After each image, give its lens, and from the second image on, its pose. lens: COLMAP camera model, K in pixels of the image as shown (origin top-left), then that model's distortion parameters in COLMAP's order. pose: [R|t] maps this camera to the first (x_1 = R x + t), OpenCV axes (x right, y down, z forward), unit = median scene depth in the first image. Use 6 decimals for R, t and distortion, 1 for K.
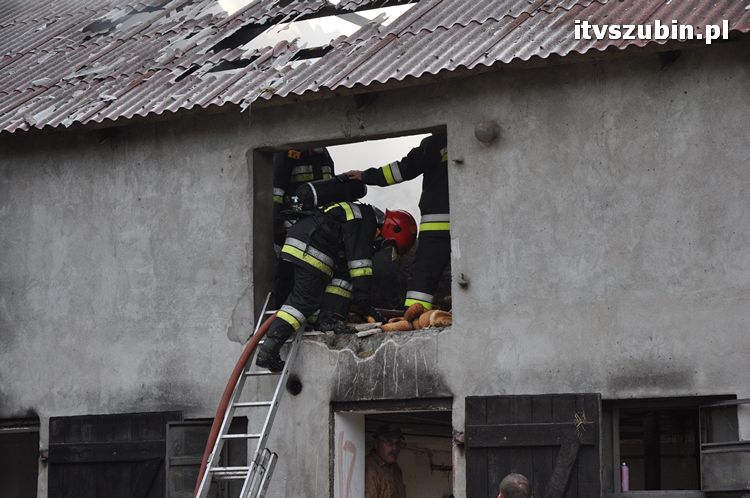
lens RADIAL K [[2149.1, 0, 375.0], [0, 2149.1, 249.0], [0, 0, 1]] dist [0.337735, 0.115856]
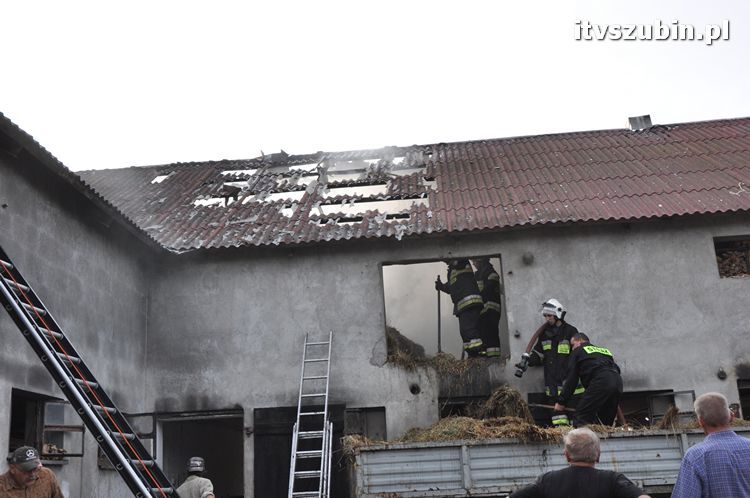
lens RADIAL K [[877.9, 0, 375.0], [0, 877.9, 249.0], [0, 0, 1]] dist [-0.064186, 0.262351]
pose [[0.896675, 0.073974, 0.436465, -0.389294], [-0.017827, 0.991174, -0.131365, 0.041674], [-0.442330, 0.110011, 0.890079, 0.317477]]
